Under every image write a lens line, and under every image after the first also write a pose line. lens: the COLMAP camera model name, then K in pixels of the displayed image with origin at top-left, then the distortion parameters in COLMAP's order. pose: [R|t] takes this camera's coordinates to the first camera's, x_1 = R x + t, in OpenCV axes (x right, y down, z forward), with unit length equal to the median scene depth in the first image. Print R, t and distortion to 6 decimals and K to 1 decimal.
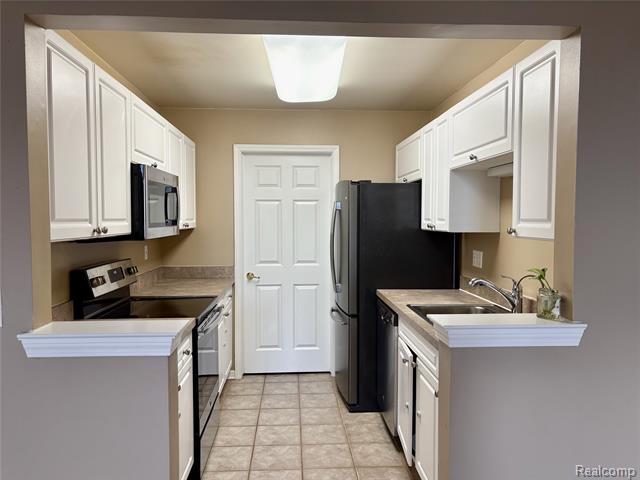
lens RADIAL K [[475.0, 0, 318.8], [0, 475.0, 241.9], [0, 0, 1]] dist [0.033501, -0.034920]
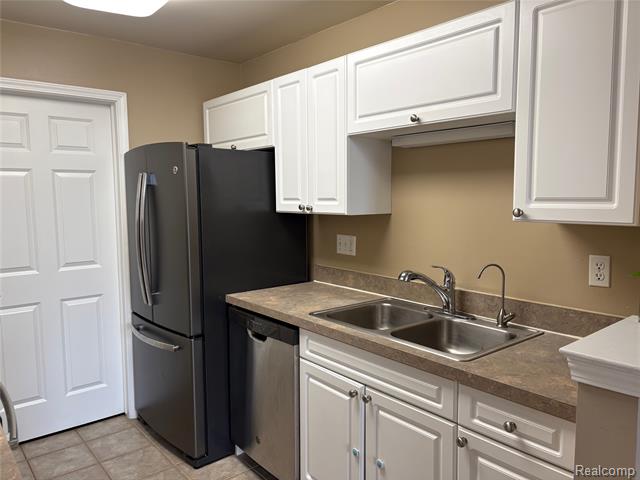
lens RADIAL K [[475.0, 0, 321.3], [0, 475.0, 244.5], [0, 0, 1]] dist [0.033501, -0.034920]
pose [[0.802334, -0.066446, 0.593166, -0.184250], [0.036017, 0.997363, 0.063007, -0.018200], [-0.595788, -0.029188, 0.802611, 0.310591]]
